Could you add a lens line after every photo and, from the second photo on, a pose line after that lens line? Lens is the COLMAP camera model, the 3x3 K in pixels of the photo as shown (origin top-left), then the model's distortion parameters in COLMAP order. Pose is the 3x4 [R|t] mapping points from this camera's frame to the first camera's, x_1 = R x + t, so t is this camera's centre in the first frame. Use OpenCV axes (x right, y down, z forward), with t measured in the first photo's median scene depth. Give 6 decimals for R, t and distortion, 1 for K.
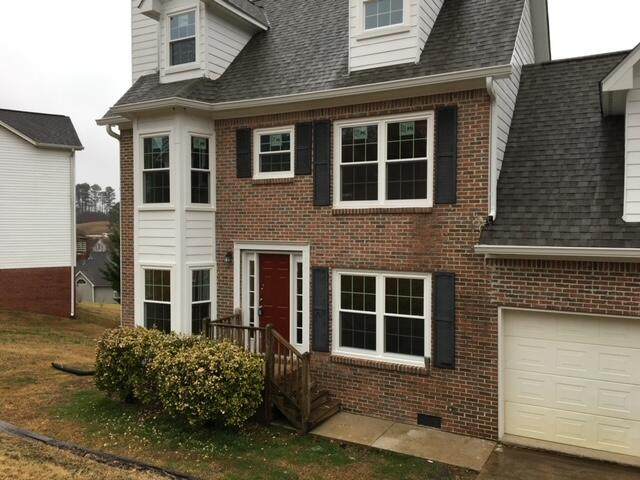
lens RADIAL K [[538.5, 0, 319.5], [0, 538.5, 240.1], [0, 0, 1]] dist [0.076959, -0.001994]
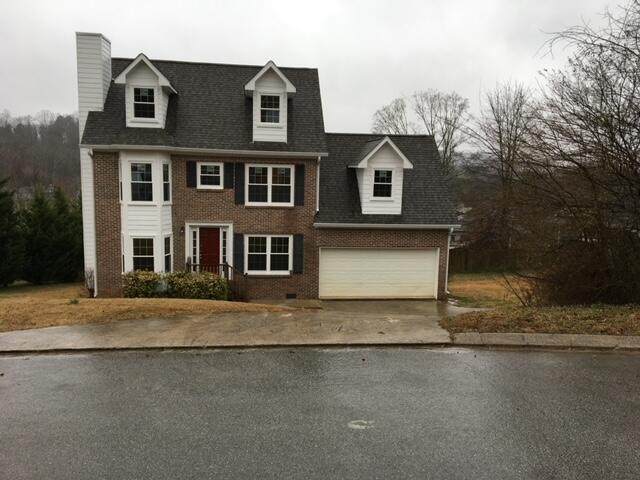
lens RADIAL K [[538.5, 0, 320.3], [0, 538.5, 239.7], [0, 0, 1]] dist [0.076959, -0.001994]
pose [[0.809316, -0.054652, 0.584825, -0.968407], [-0.008654, 0.994444, 0.104906, -0.148156], [-0.587310, -0.089963, 0.804347, -0.864813]]
